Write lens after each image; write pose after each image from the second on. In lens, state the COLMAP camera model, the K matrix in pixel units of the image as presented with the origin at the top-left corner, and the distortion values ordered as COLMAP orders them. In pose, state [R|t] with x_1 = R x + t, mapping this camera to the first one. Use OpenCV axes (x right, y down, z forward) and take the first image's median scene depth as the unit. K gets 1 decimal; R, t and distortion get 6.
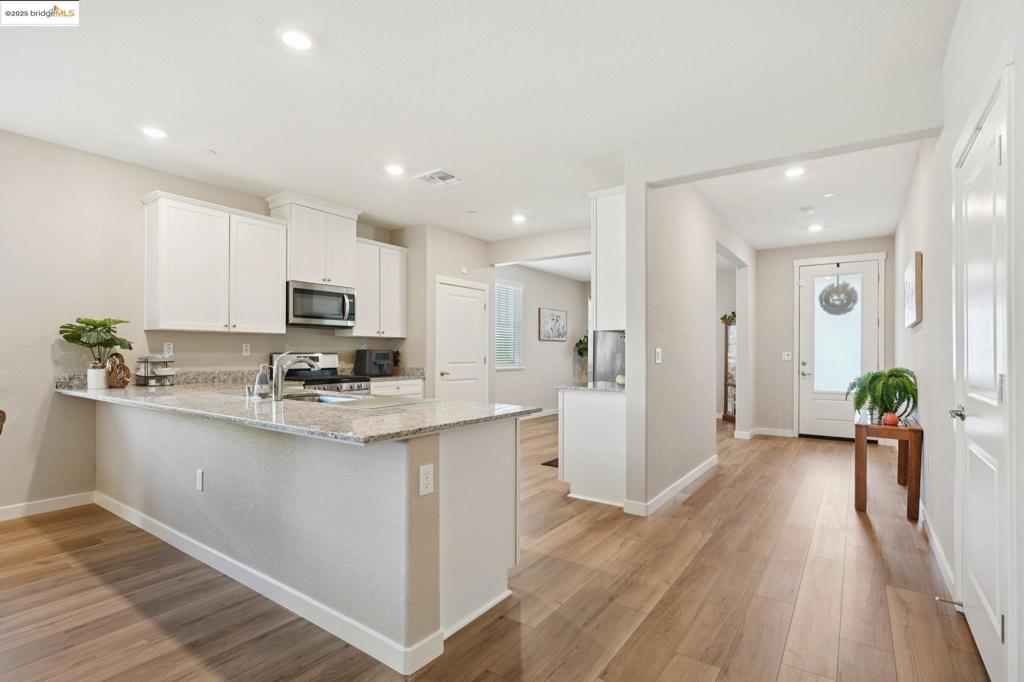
lens RADIAL K [[489.4, 0, 516.8], [0, 489.4, 347.5], [0, 0, 1]] dist [0.000276, -0.000041]
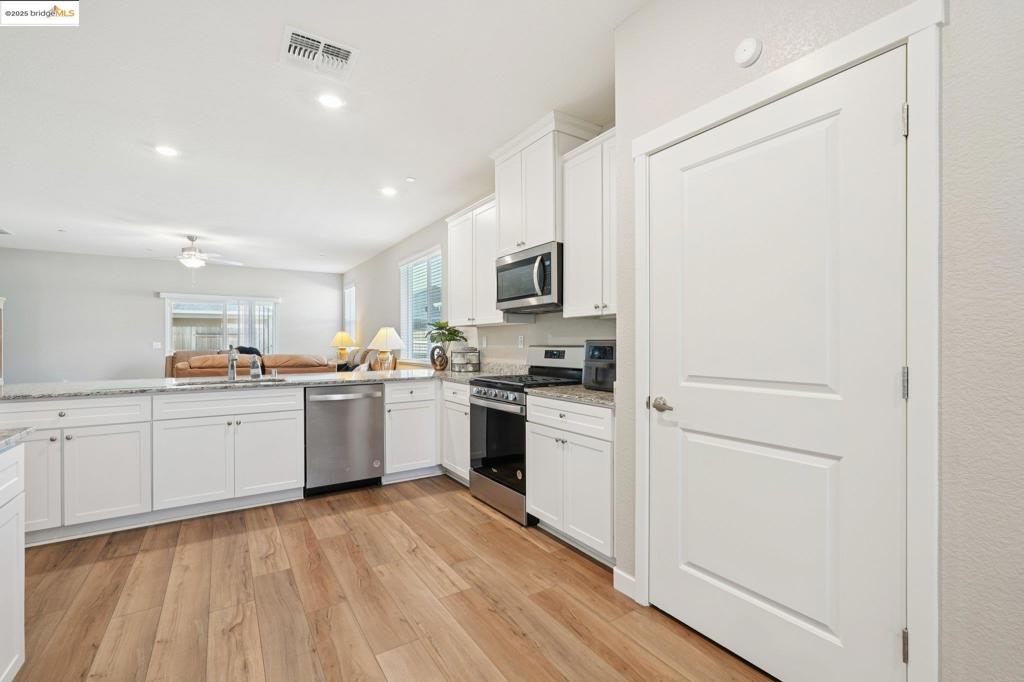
lens RADIAL K [[451.9, 0, 515.3], [0, 451.9, 343.5], [0, 0, 1]] dist [-0.008893, 0.006361]
pose [[-0.374758, -0.000625, -0.927123, 0.220687], [0.011769, 0.999916, -0.005431, 0.010872], [0.927048, -0.012947, -0.374719, 1.192180]]
